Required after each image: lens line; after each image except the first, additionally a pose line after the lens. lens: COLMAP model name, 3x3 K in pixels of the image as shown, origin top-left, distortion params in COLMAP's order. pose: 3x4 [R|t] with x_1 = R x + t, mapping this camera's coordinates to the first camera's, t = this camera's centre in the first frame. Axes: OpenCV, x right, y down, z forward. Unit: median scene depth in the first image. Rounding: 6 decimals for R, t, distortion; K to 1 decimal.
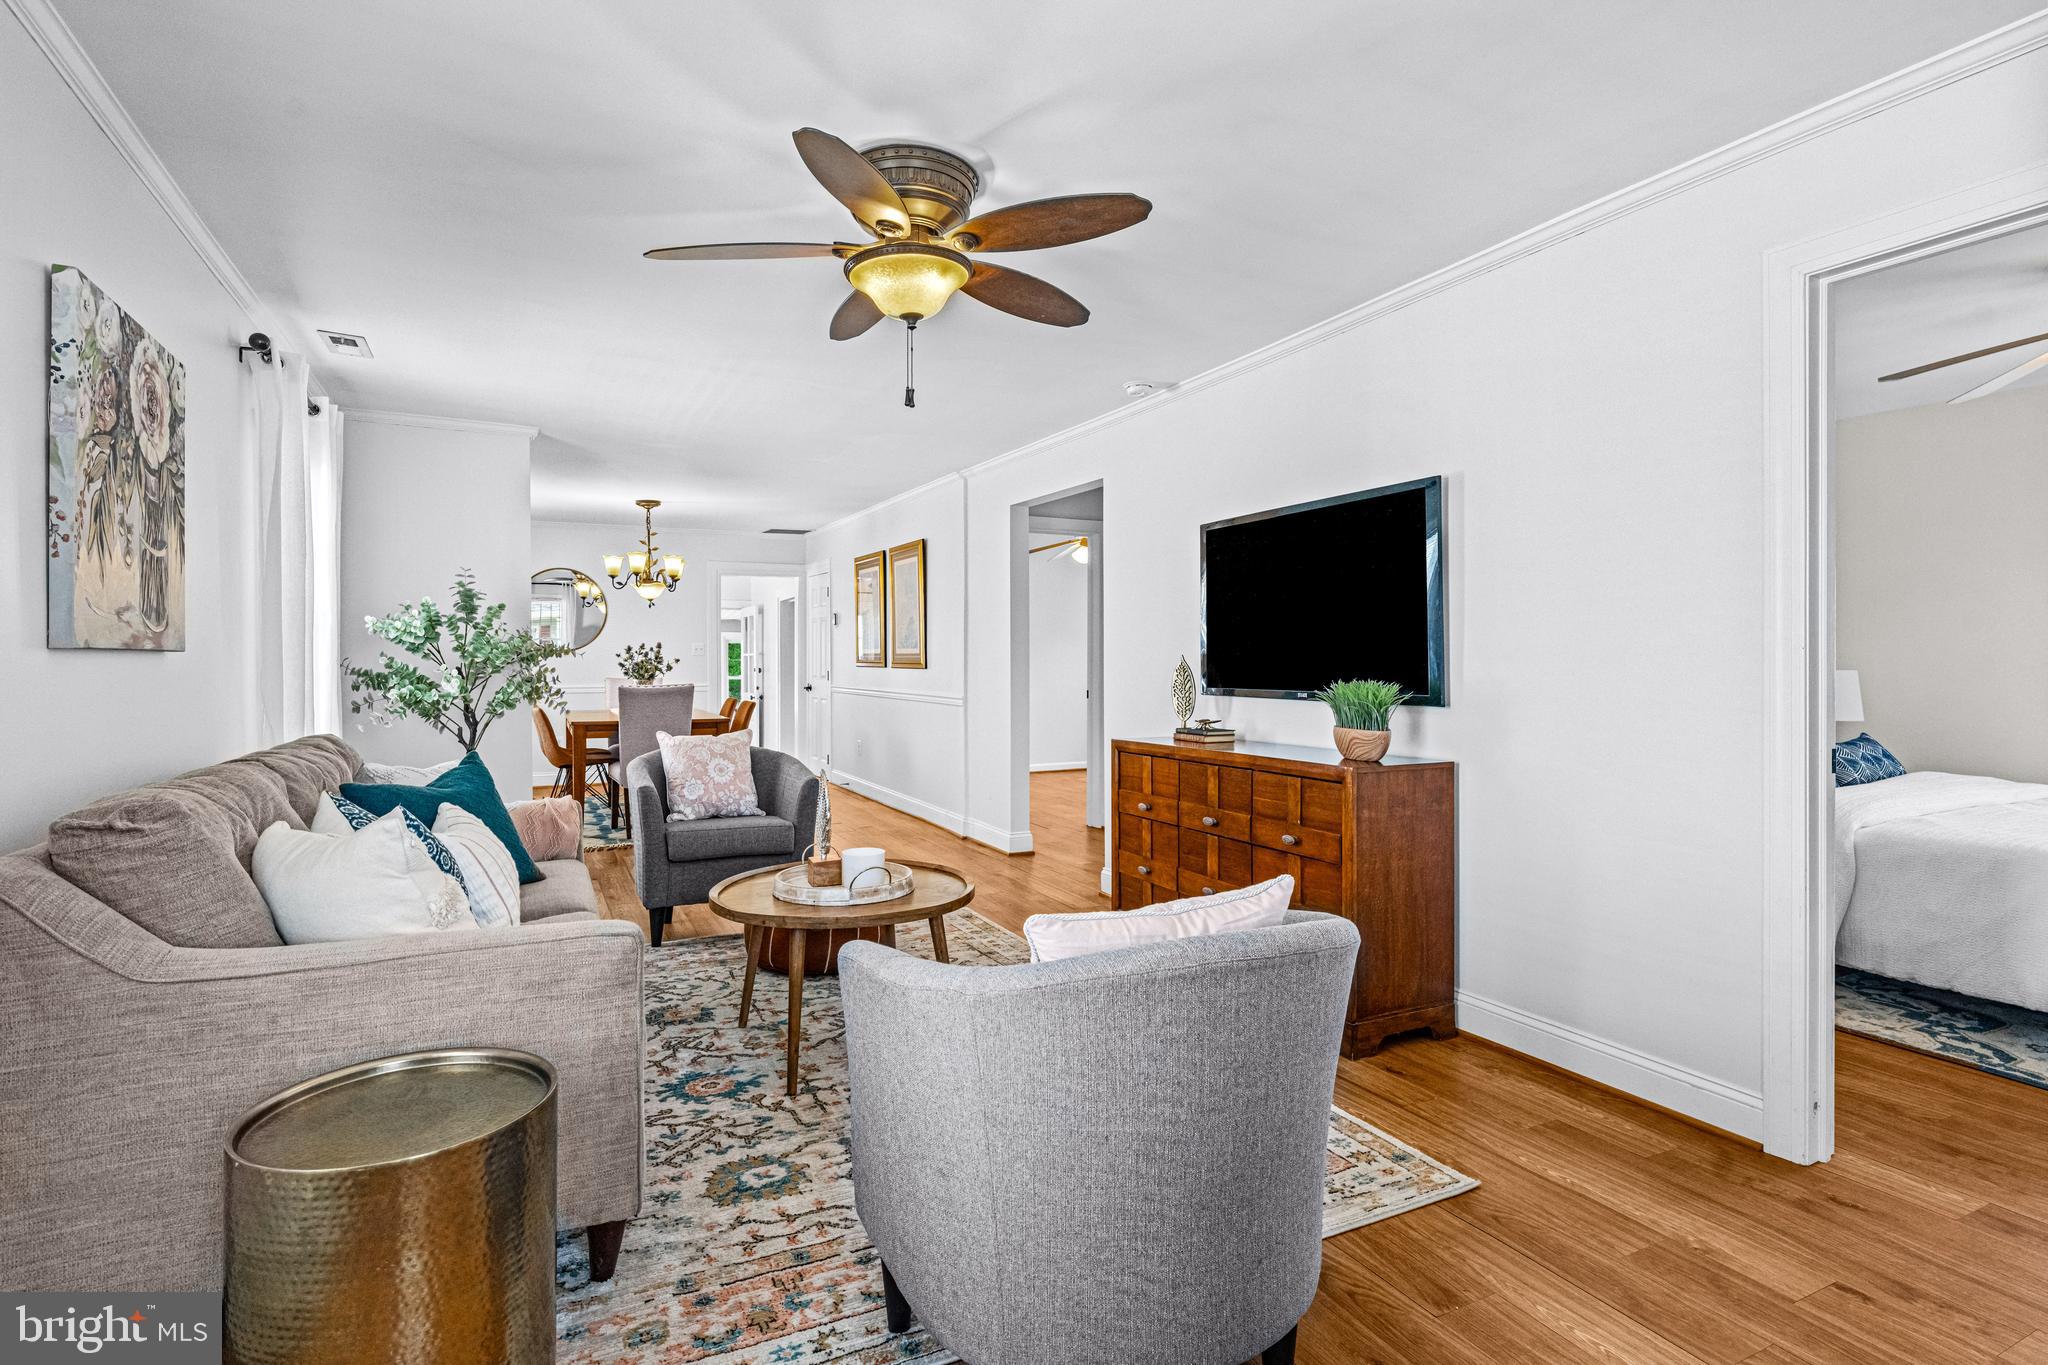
lens RADIAL K [[1007.4, 0, 1031.3], [0, 1007.4, 669.7], [0, 0, 1]] dist [0.001155, -0.000461]
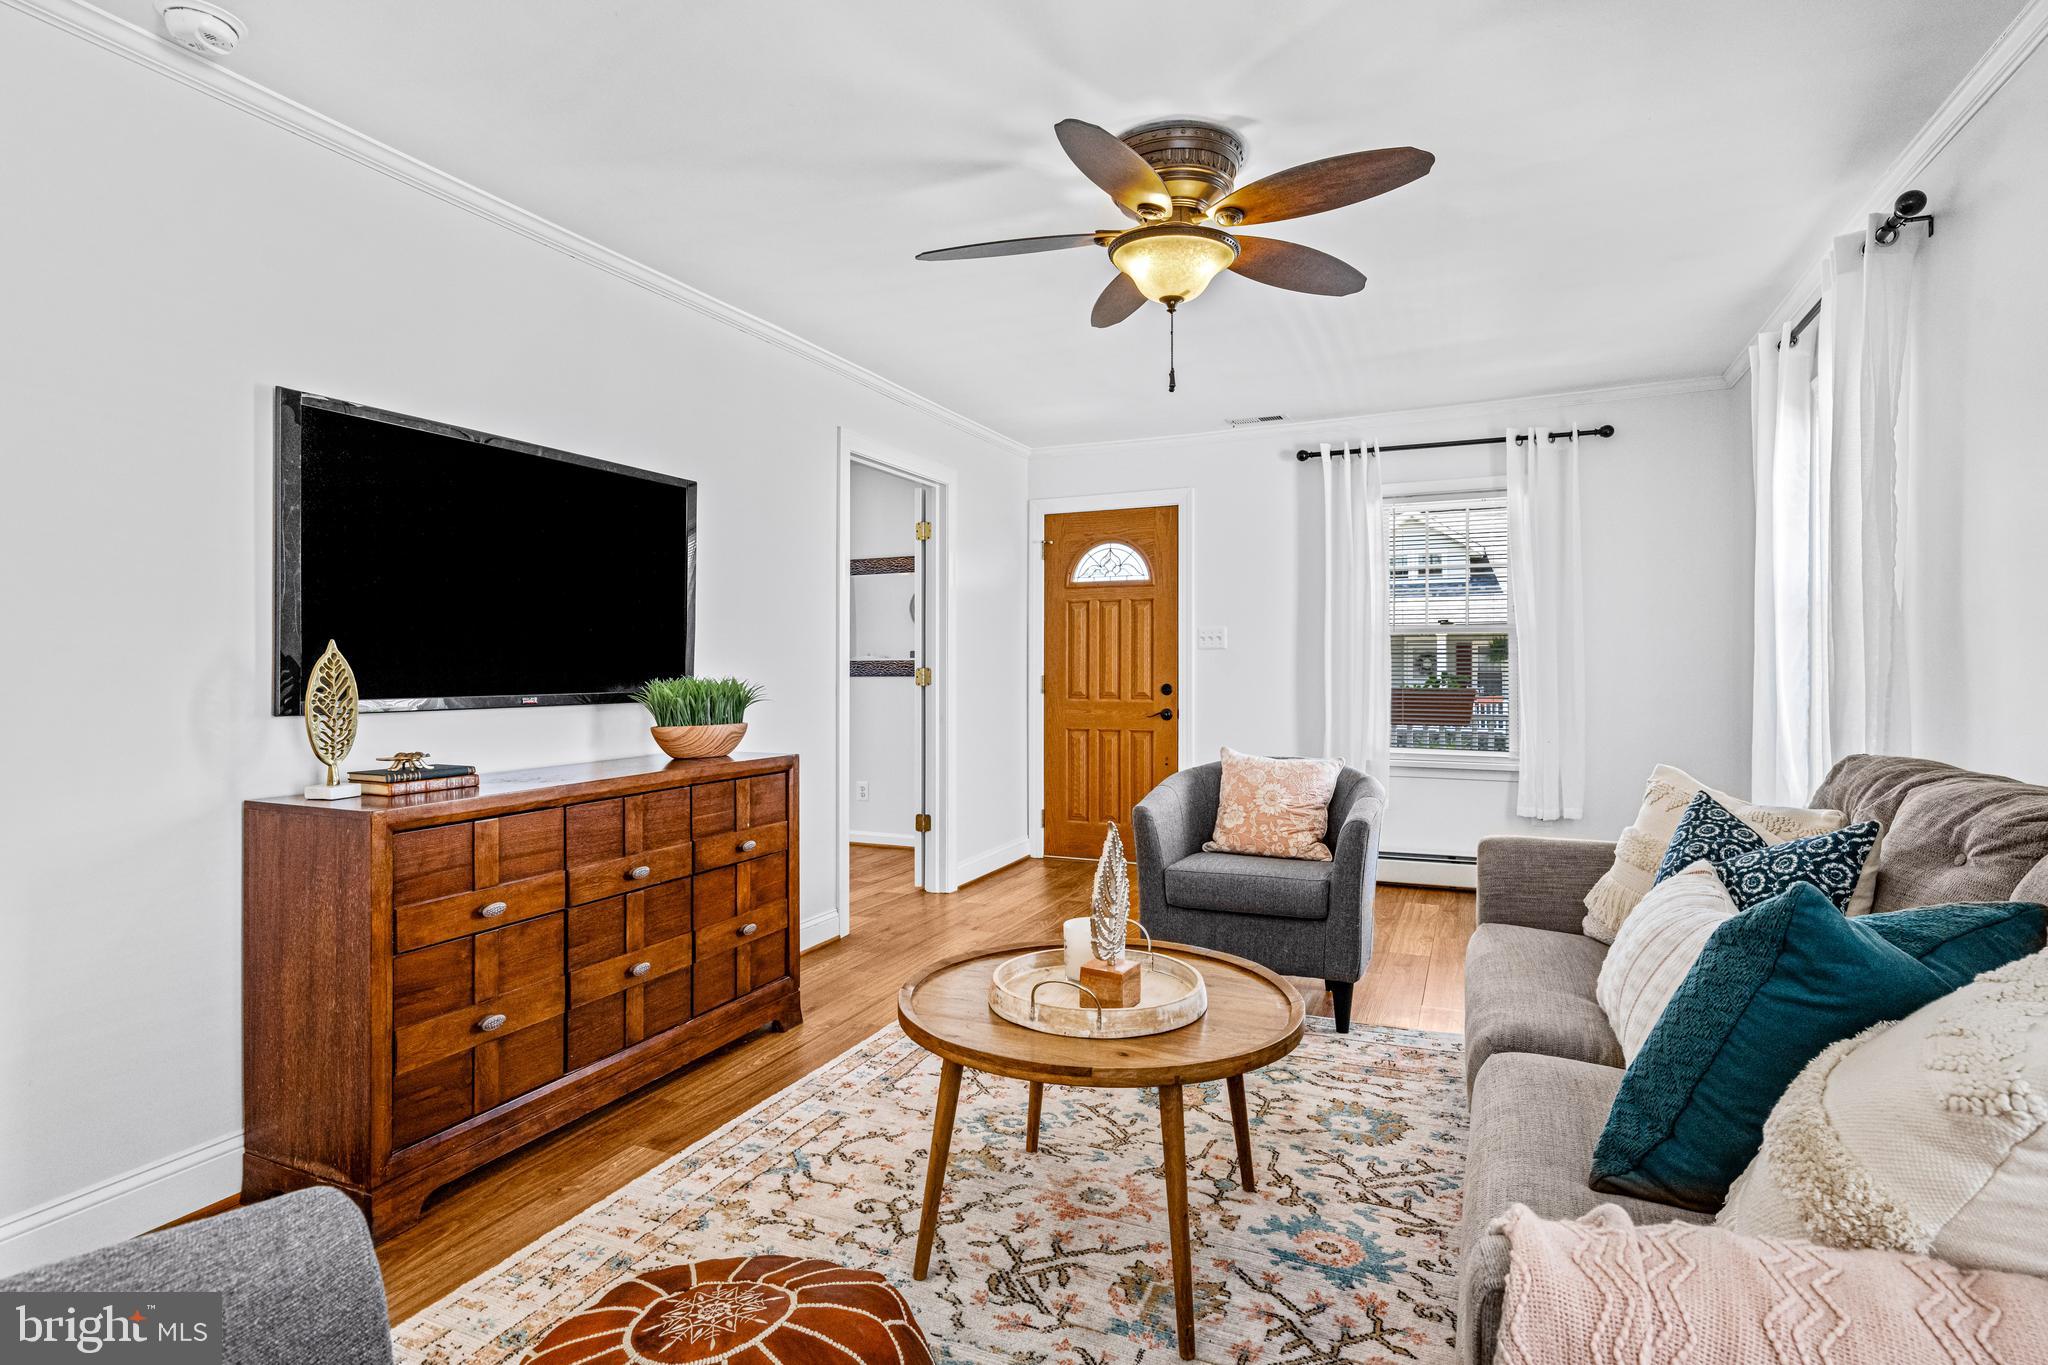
lens RADIAL K [[1007.4, 0, 1031.3], [0, 1007.4, 669.7], [0, 0, 1]] dist [0.001155, -0.000461]
pose [[-0.626629, -0.000878, 0.779318, -0.748815], [0.011169, 0.999887, 0.010107, -0.000121], [-0.779238, 0.015037, -0.626548, 1.623750]]
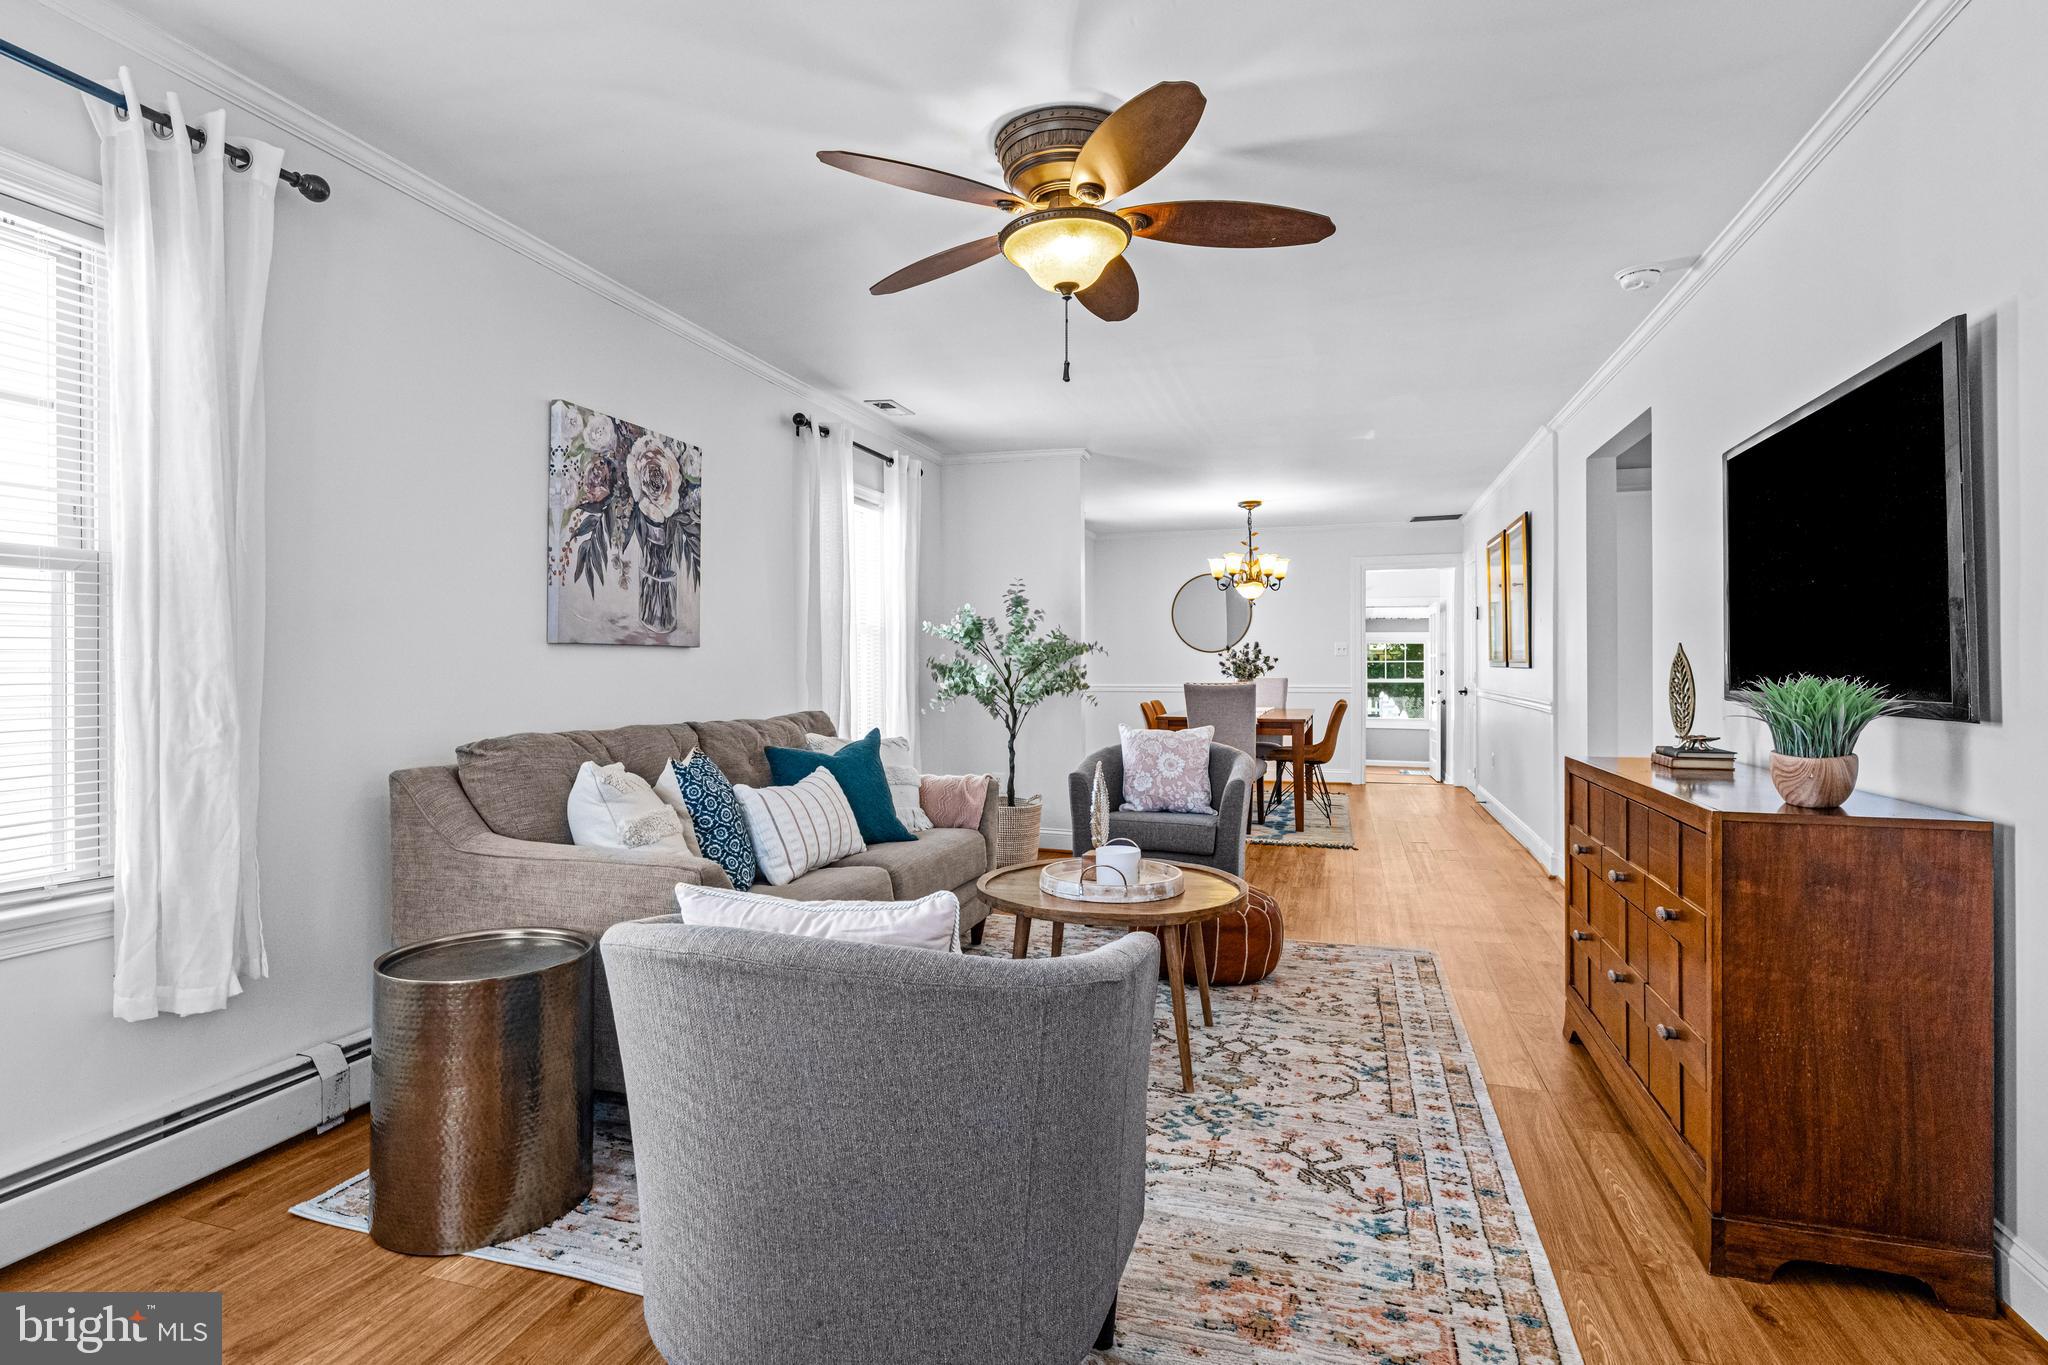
lens RADIAL K [[1042.1, 0, 1016.4], [0, 1042.1, 669.9], [0, 0, 1]] dist [0.000815, -0.000097]
pose [[0.717694, 0.003088, -0.696352, 0.504015], [-0.006754, 0.999974, -0.002526, 0.014415], [0.696326, 0.006516, 0.717696, 0.245534]]
